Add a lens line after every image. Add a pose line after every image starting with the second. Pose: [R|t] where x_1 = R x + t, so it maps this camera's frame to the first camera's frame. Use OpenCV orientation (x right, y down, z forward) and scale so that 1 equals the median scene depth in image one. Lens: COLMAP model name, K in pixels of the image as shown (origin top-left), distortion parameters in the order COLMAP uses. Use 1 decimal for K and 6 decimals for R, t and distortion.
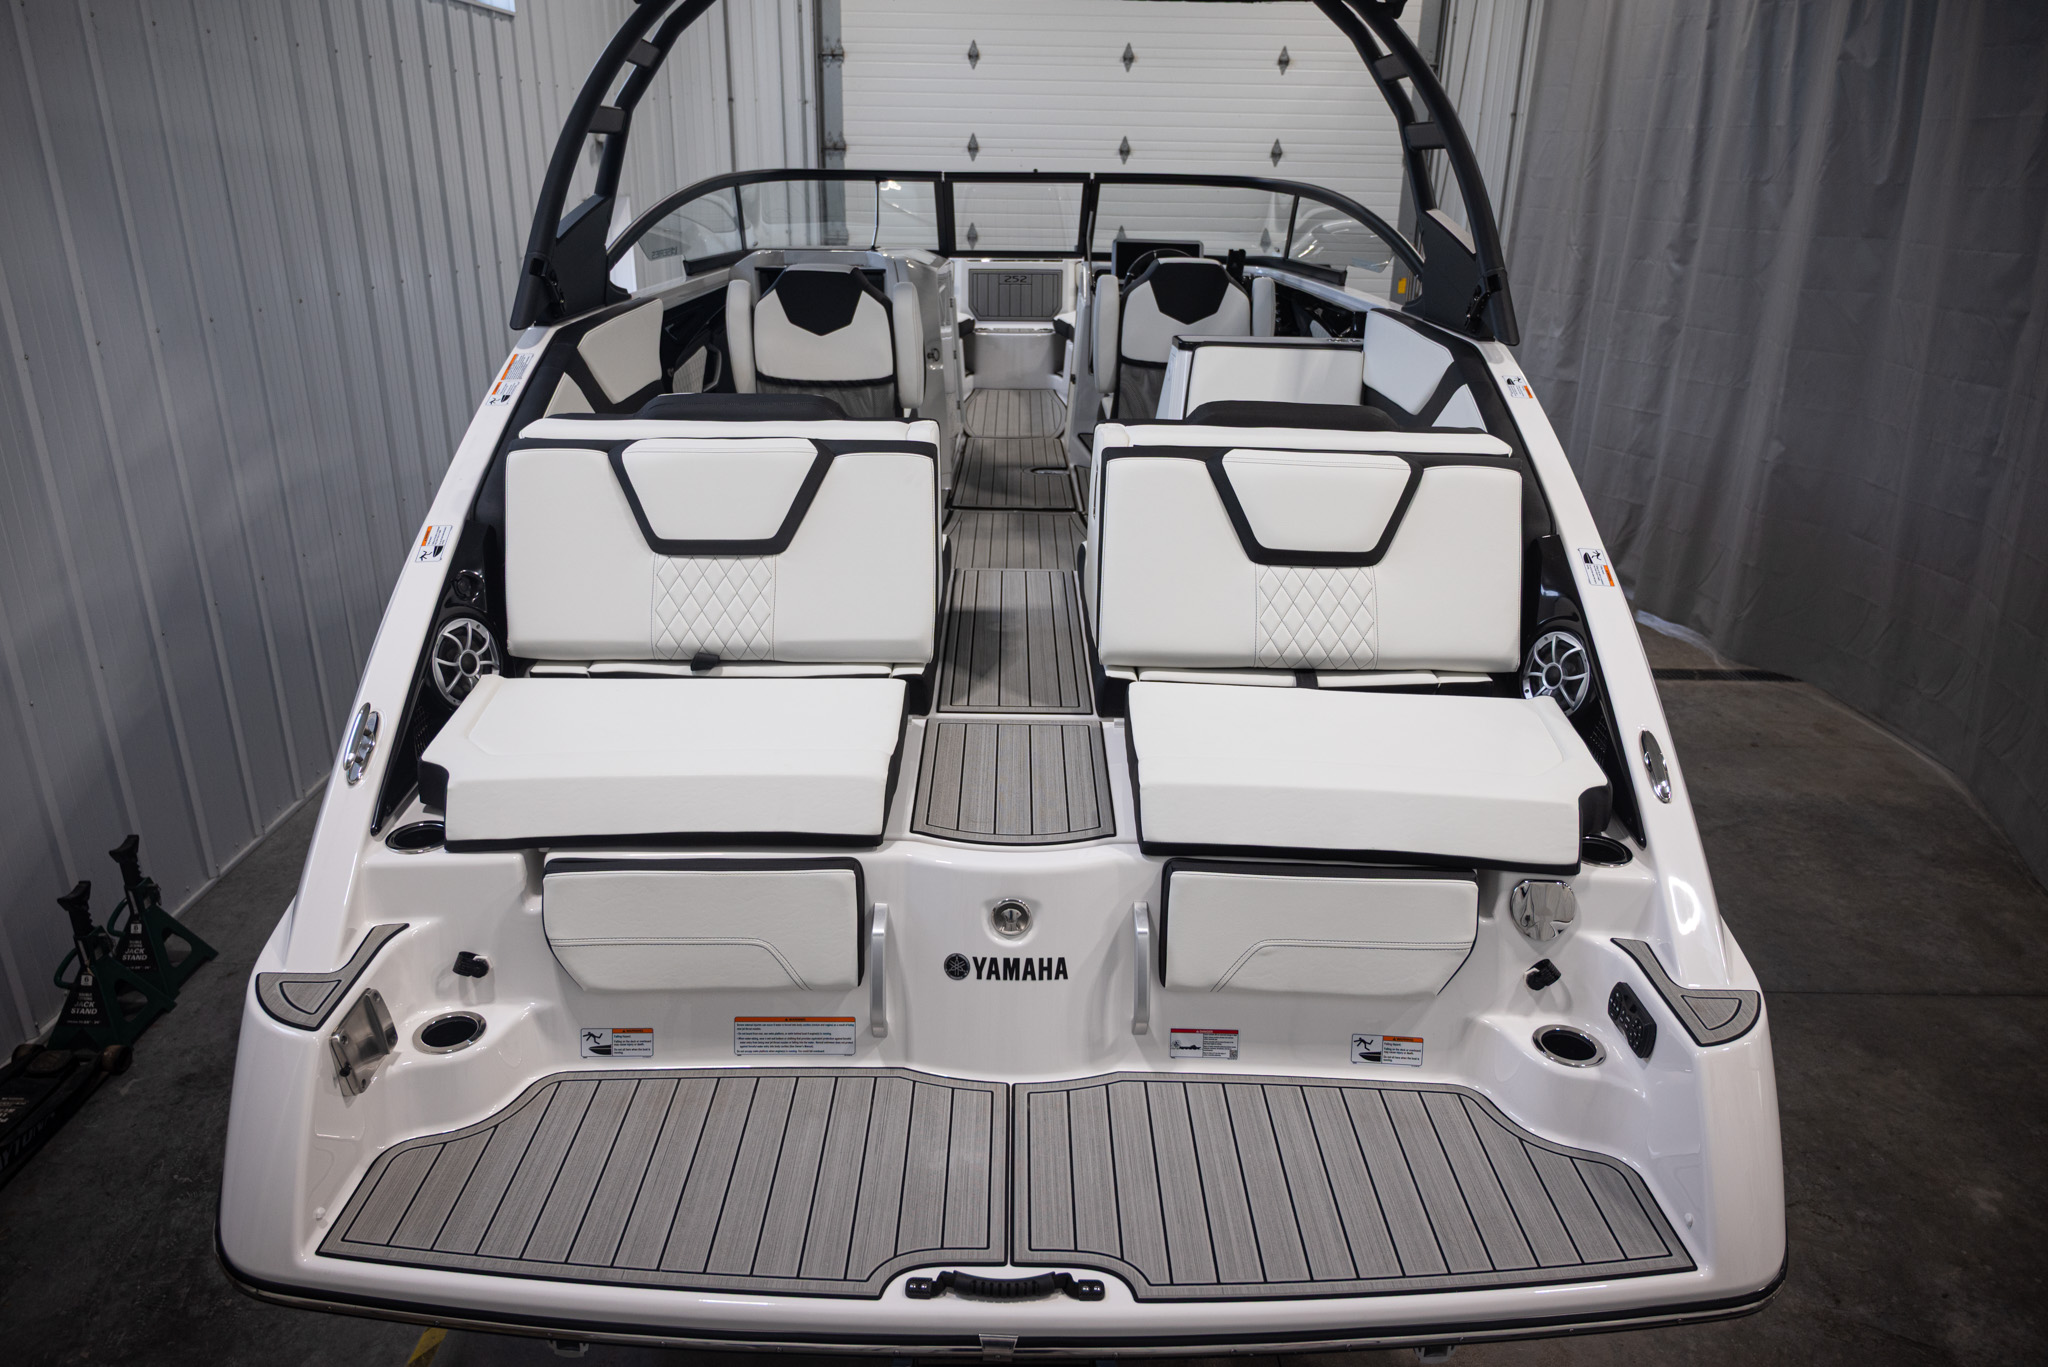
lens RADIAL K [[1360.5, 0, 1030.2], [0, 1360.5, 674.0], [0, 0, 1]] dist [-0.011109, 0.005390]
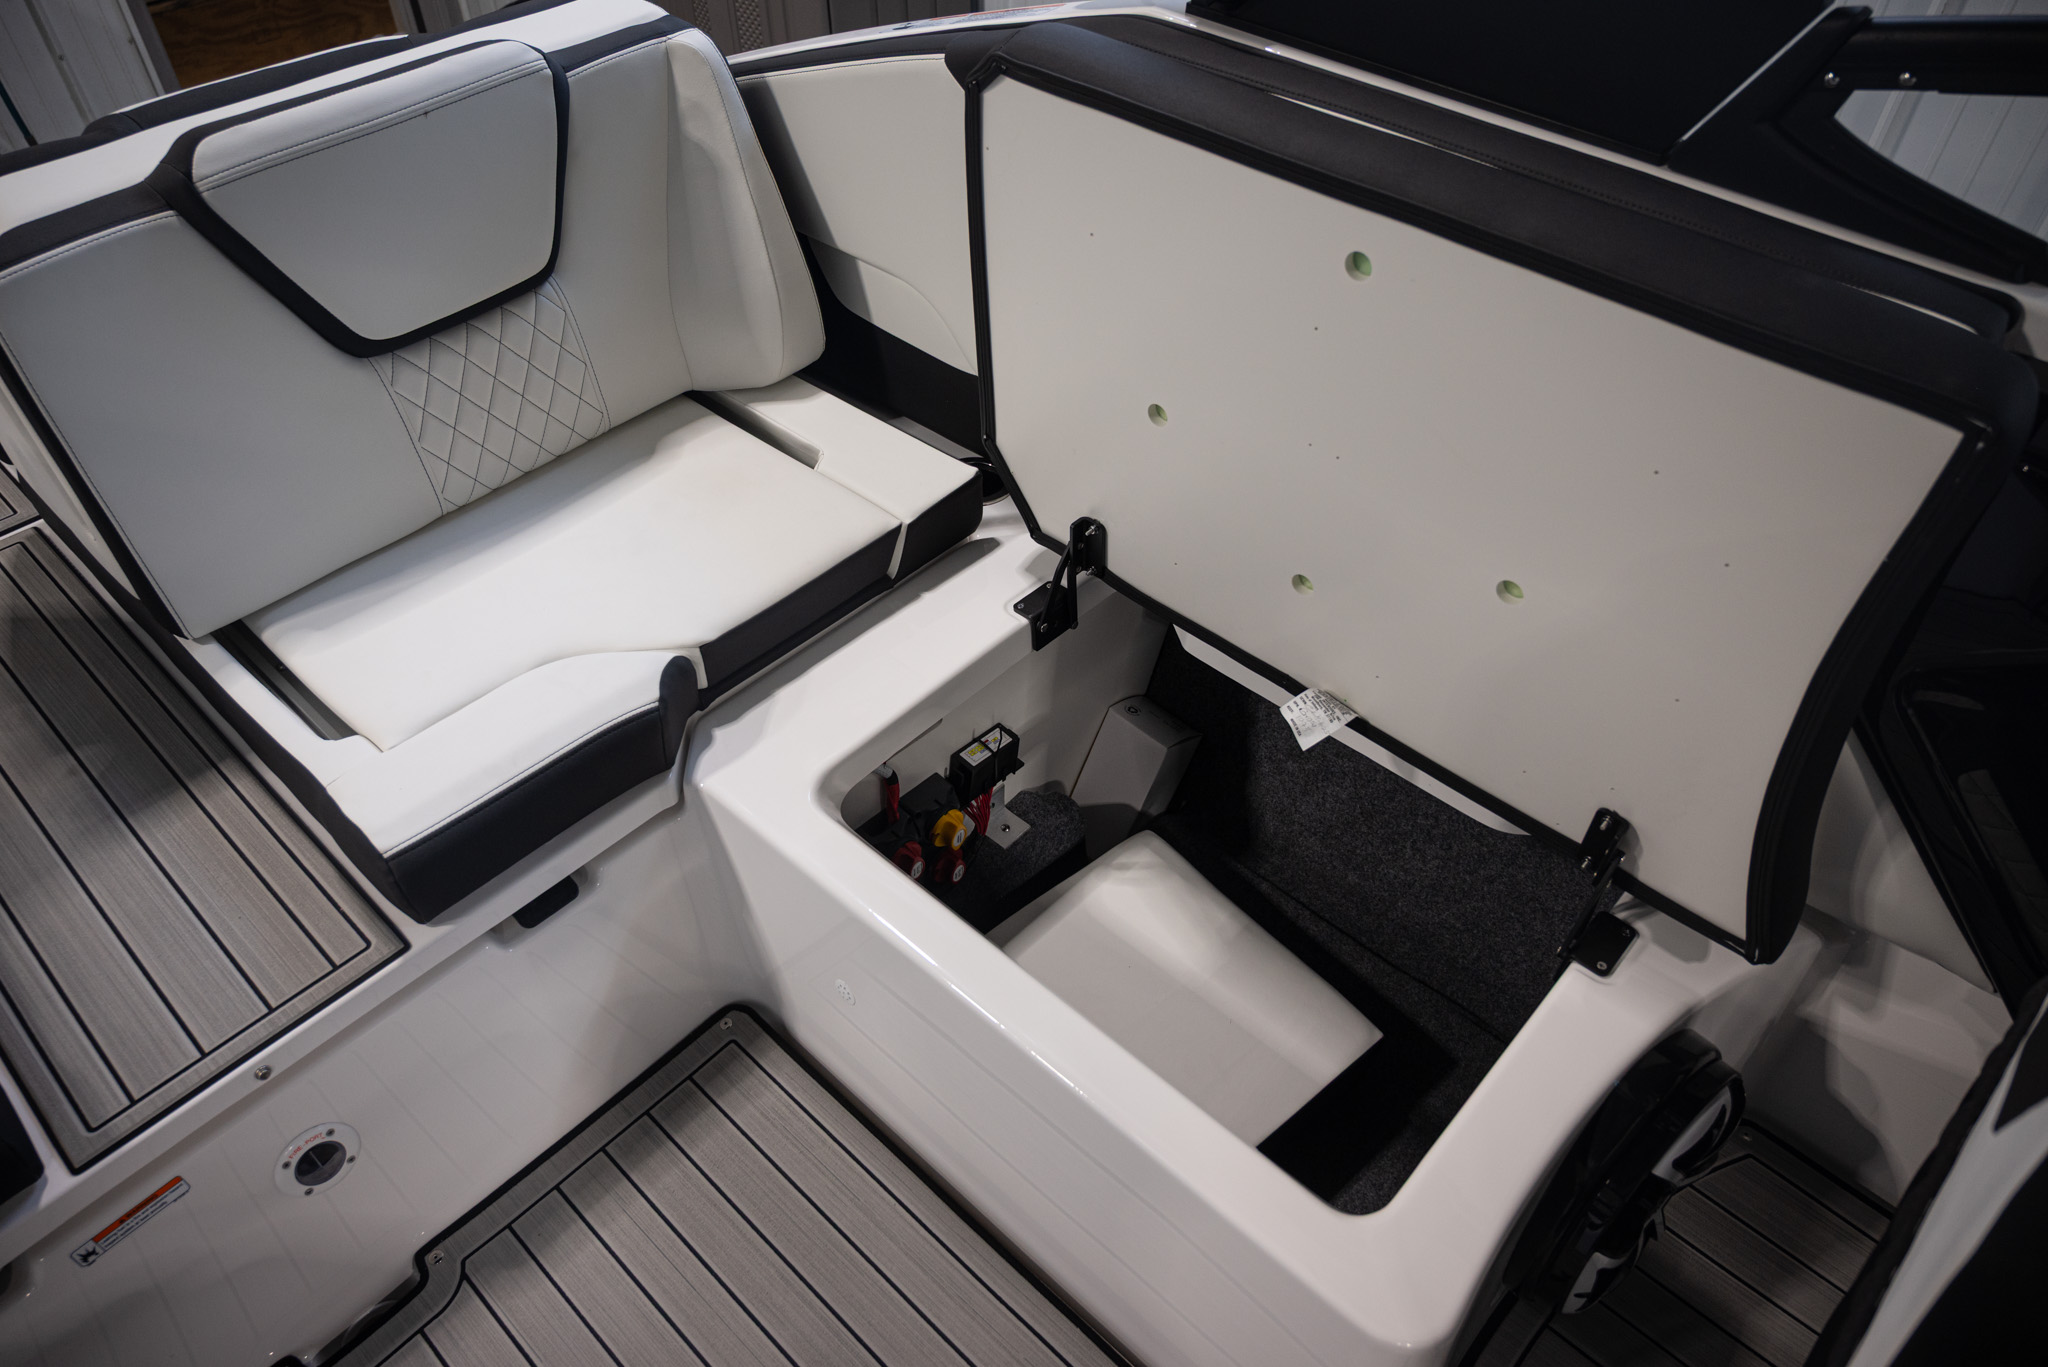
lens RADIAL K [[1360.5, 0, 1015.2], [0, 1360.5, 681.9], [0, 0, 1]] dist [-0.011109, 0.005390]
pose [[-0.691046, 0.506885, -0.515289, -0.016572], [-0.261119, 0.489685, 0.831881, -0.496300], [0.673997, 0.709420, -0.206037, 1.234029]]
